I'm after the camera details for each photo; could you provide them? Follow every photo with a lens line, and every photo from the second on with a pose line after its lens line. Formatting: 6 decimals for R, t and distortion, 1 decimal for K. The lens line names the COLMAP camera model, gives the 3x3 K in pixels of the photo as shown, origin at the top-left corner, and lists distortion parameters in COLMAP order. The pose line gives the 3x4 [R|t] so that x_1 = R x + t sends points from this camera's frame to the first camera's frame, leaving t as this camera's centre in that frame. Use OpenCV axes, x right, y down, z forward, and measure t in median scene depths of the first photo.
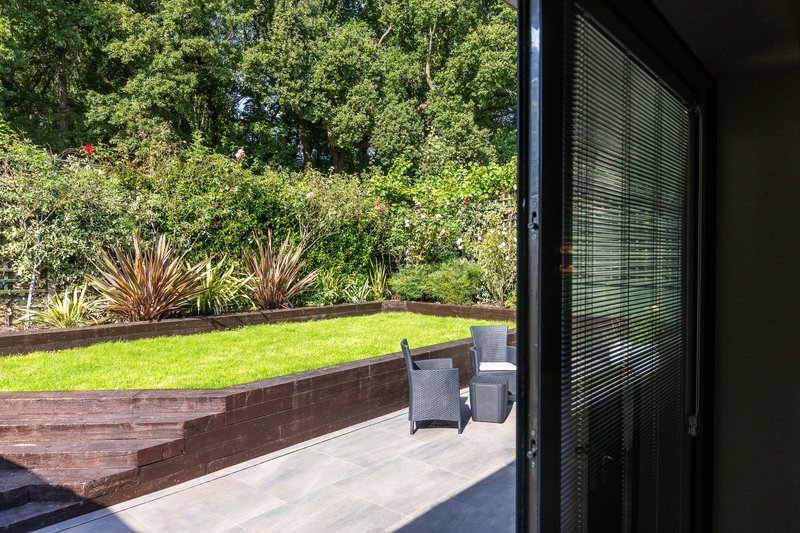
lens RADIAL K [[527.2, 0, 397.4], [0, 527.2, 267.4], [0, 0, 1]] dist [-0.006322, 0.004655]
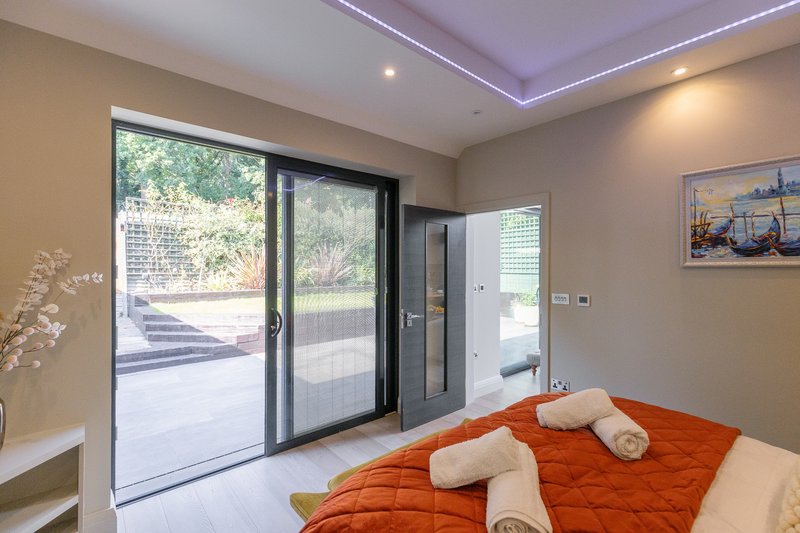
lens RADIAL K [[359.2, 0, 399.8], [0, 359.2, 270.3], [0, 0, 1]] dist [0.002902, -0.000893]
pose [[0.991510, 0.004624, -0.129949, 0.191716], [-0.005856, 0.999941, -0.009095, 0.037595], [0.129900, 0.009779, 0.991479, -0.211582]]
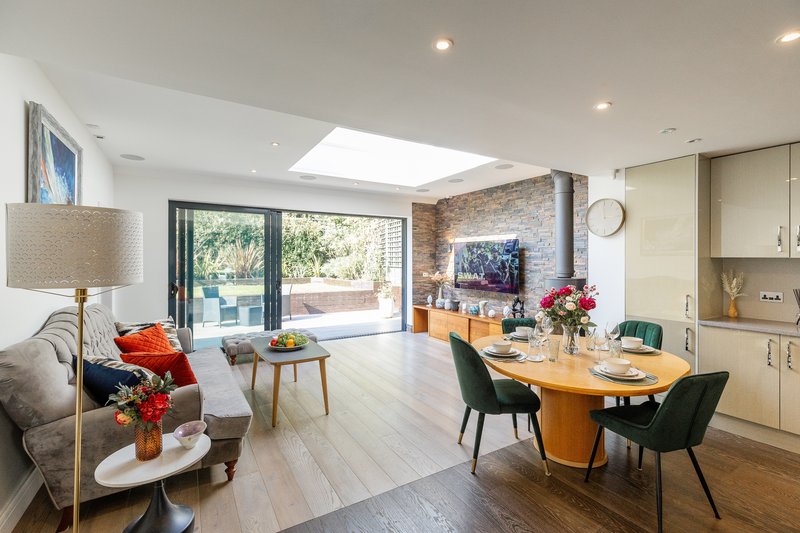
lens RADIAL K [[359.2, 0, 399.8], [0, 359.2, 260.2], [0, 0, 1]] dist [0.002902, -0.000893]
pose [[0.956992, 0.003954, -0.290087, 0.809993], [-0.011758, 0.999614, -0.025162, 0.040248], [0.289875, 0.027491, 0.956670, -0.145897]]
